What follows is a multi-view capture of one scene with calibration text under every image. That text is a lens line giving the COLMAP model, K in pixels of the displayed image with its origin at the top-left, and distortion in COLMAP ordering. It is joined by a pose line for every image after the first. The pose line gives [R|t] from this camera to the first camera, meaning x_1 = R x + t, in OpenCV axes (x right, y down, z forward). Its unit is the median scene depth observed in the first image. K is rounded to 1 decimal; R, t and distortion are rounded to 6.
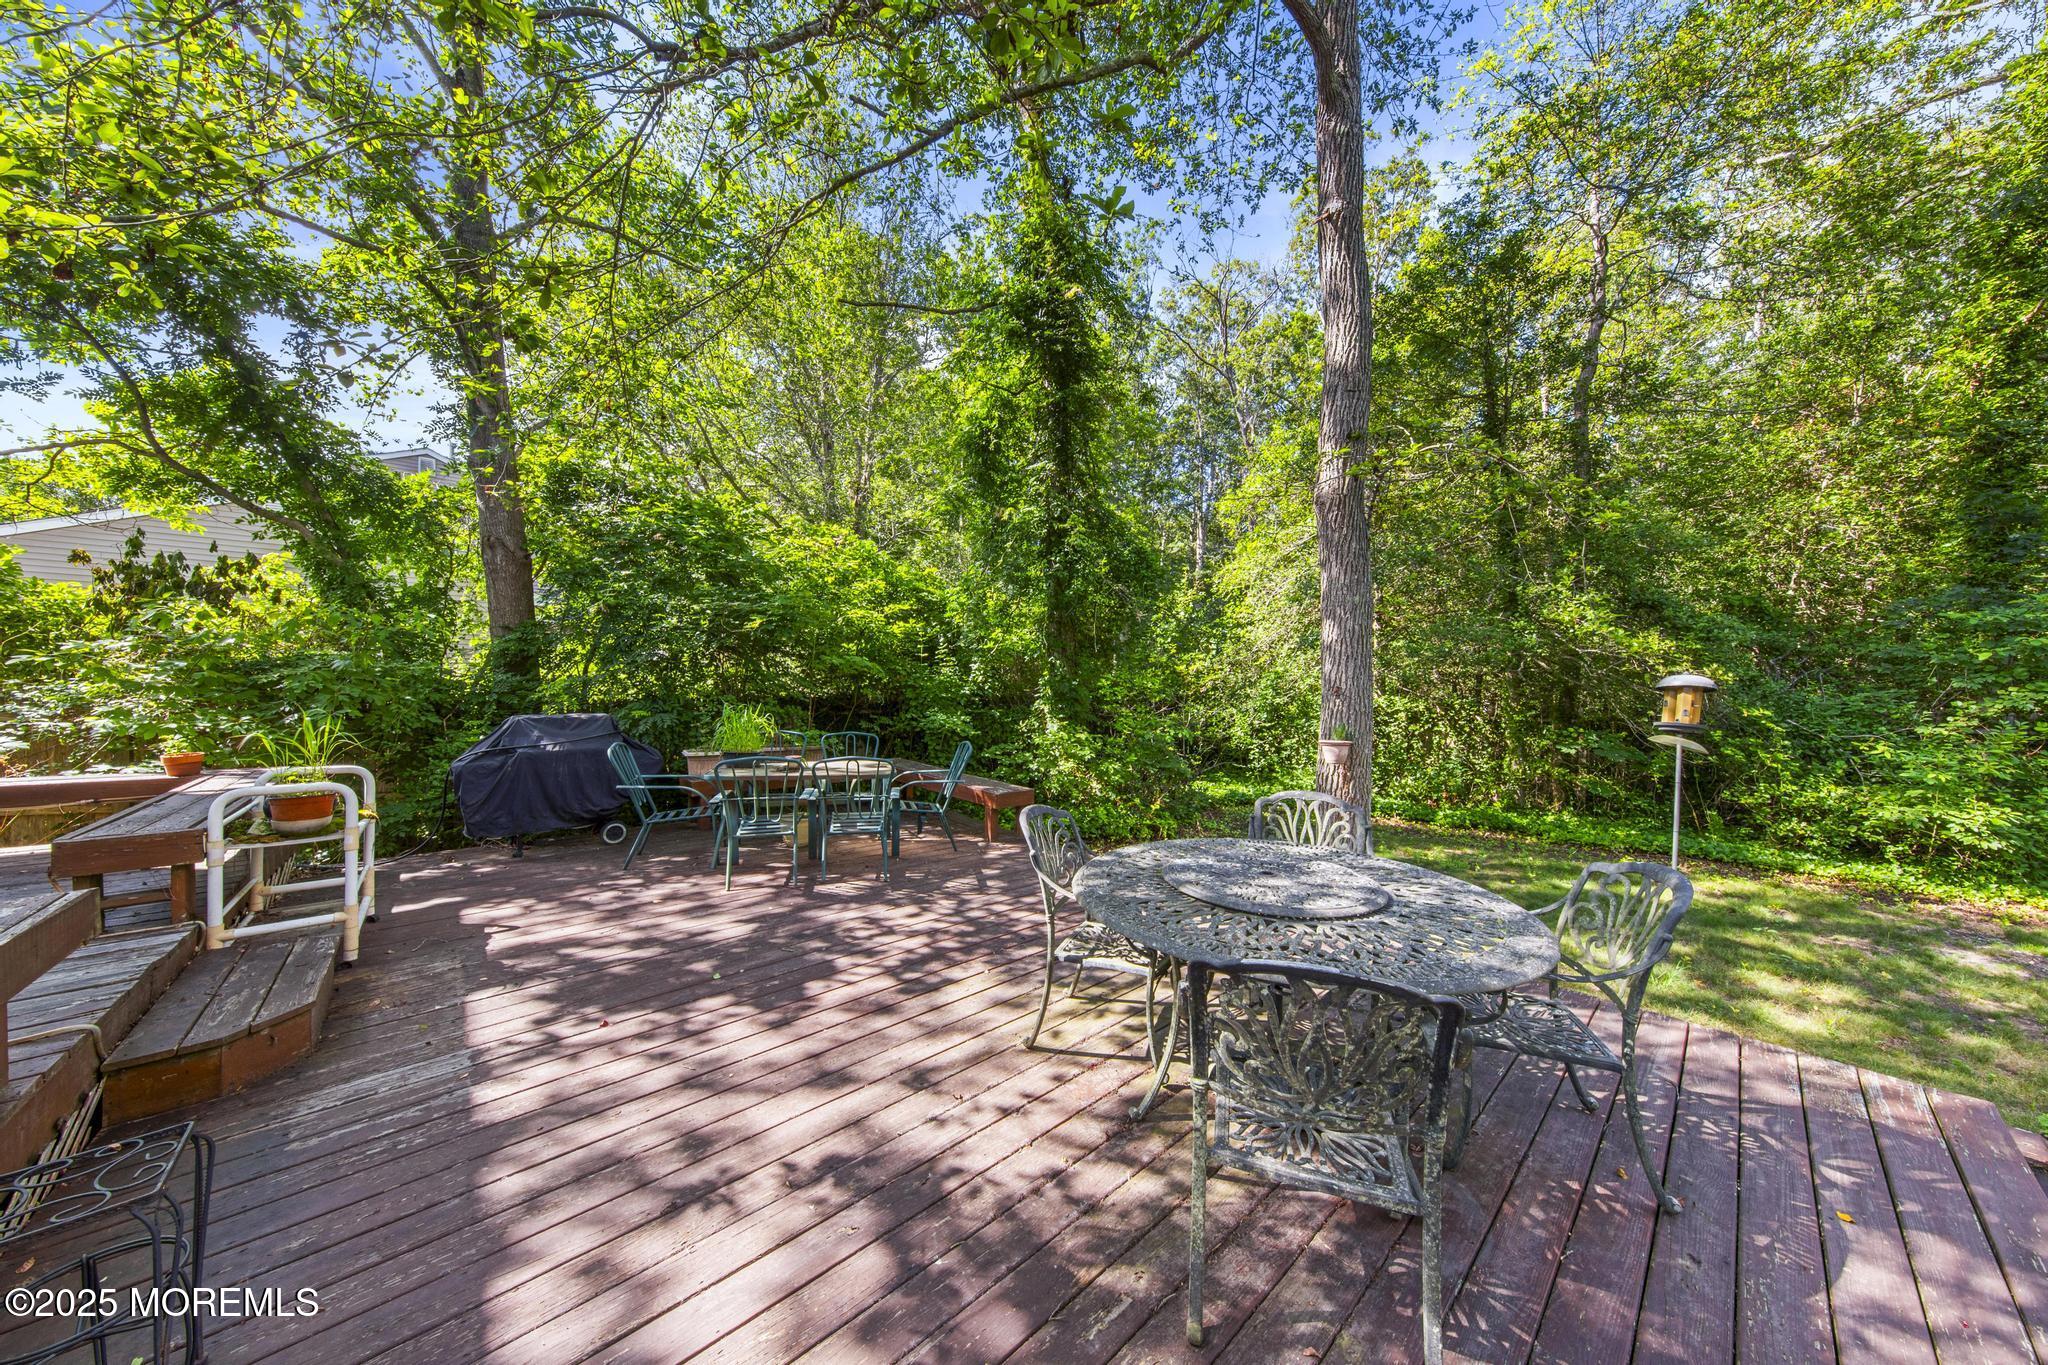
lens RADIAL K [[644.0, 0, 1029.4], [0, 644.0, 685.1], [0, 0, 1]] dist [0.001698, 0.000012]
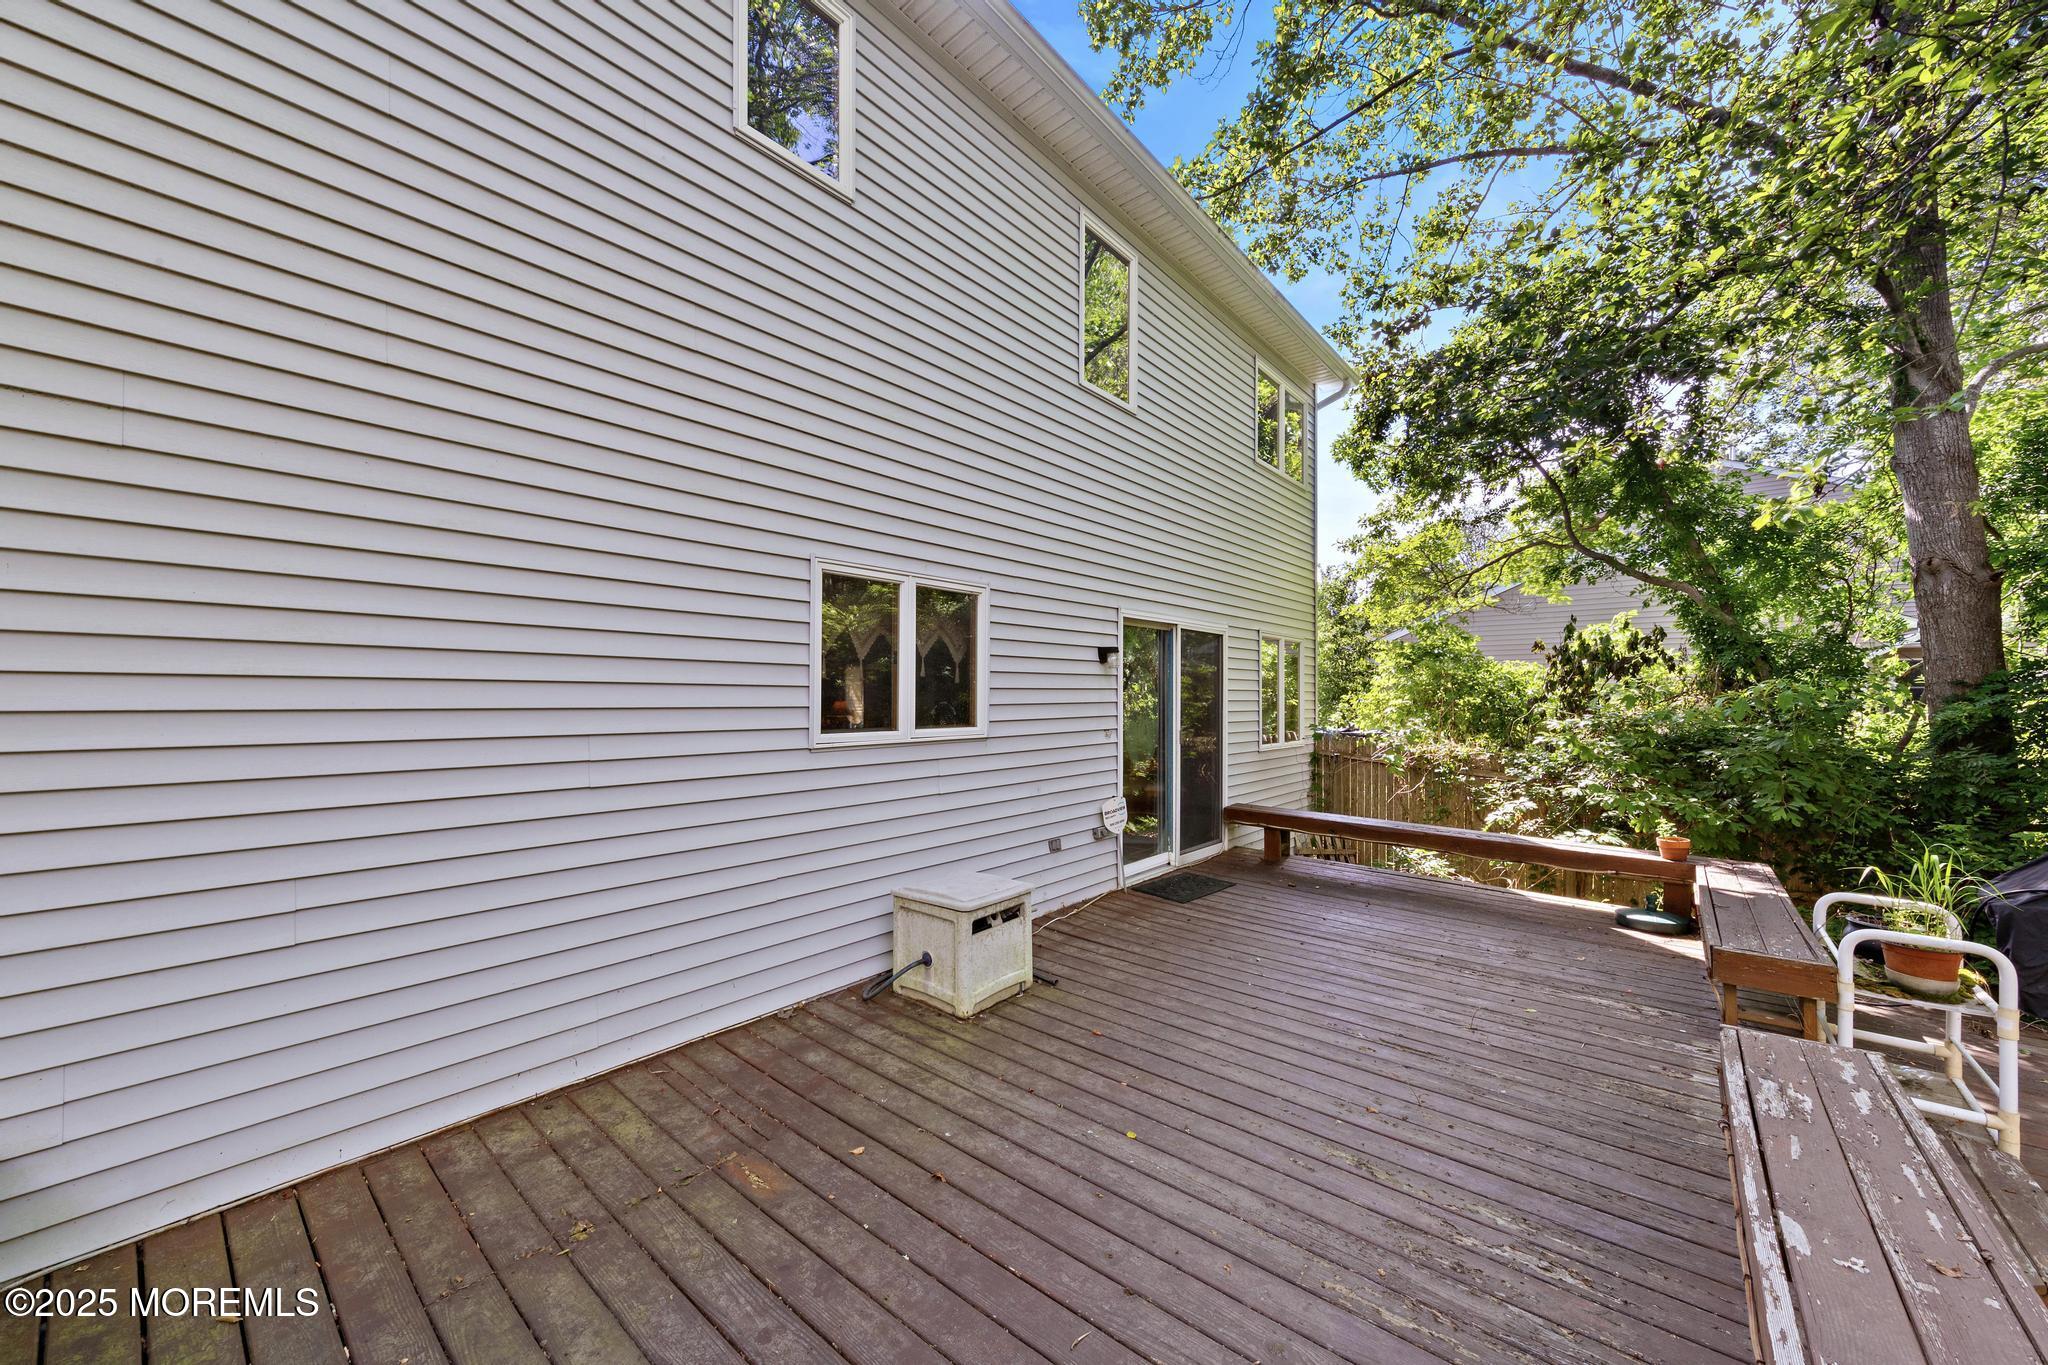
lens RADIAL K [[769.4, 0, 1026.9], [0, 769.4, 704.7], [0, 0, 1]] dist [0.001242, 0.000226]
pose [[0.149169, -0.005747, -0.988795, -0.166021], [-0.009469, 0.999929, -0.007240, -0.062302], [0.988766, 0.010443, 0.149104, -0.144381]]
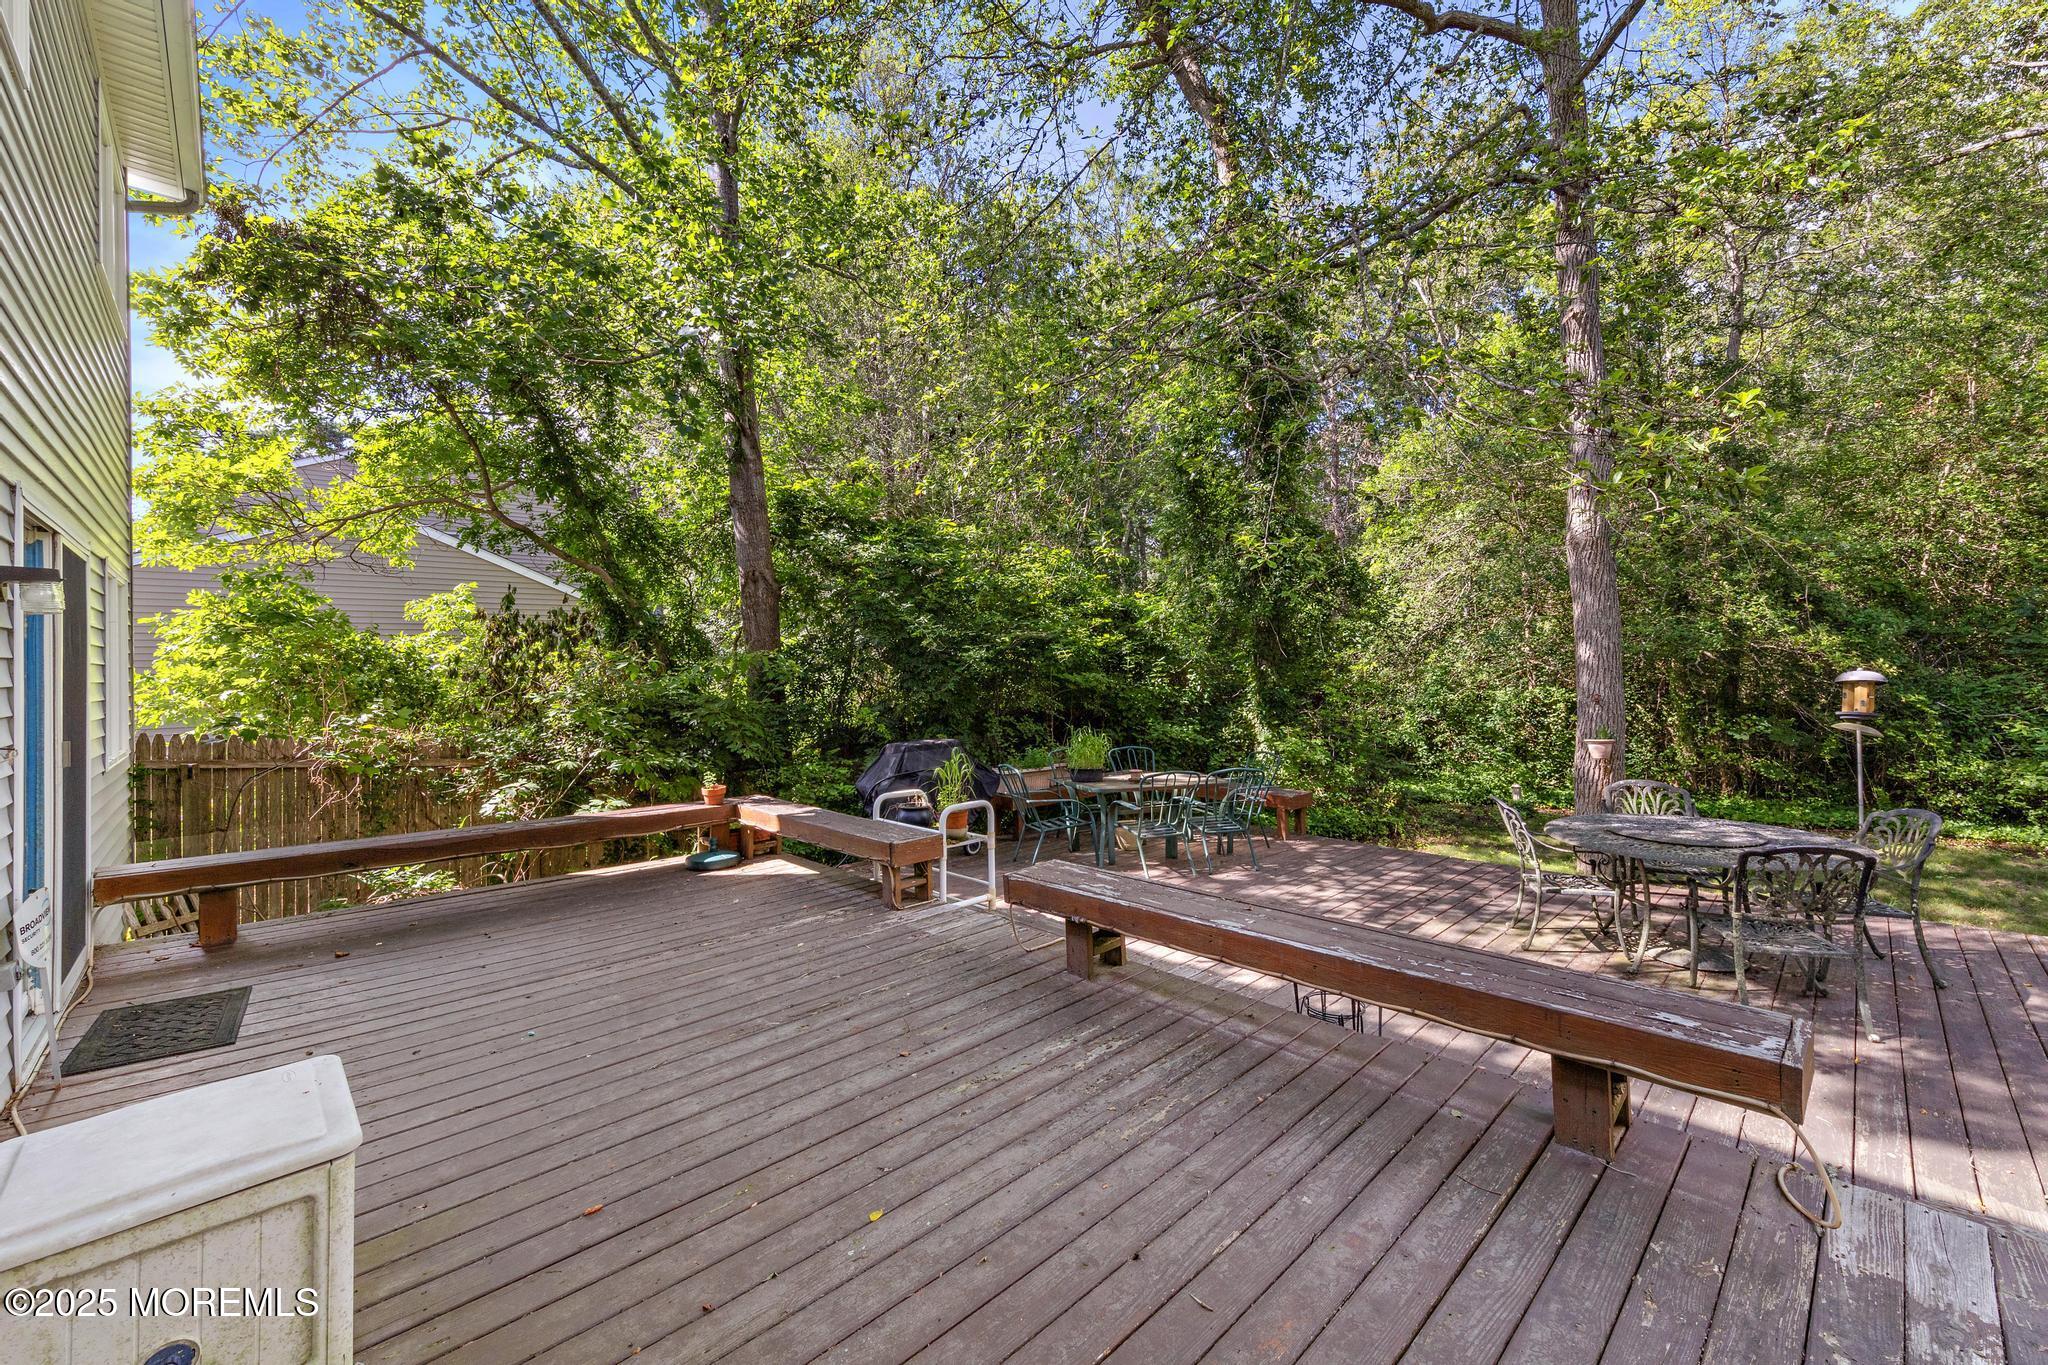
lens RADIAL K [[809.1, 0, 1045.2], [0, 809.1, 650.2], [0, 0, 1]] dist [0.000812, -0.000092]
pose [[0.998189, -0.032382, 0.050694, -0.516824], [0.033732, 0.999092, -0.026010, -0.062557], [-0.049806, 0.027672, 0.998375, -0.384624]]
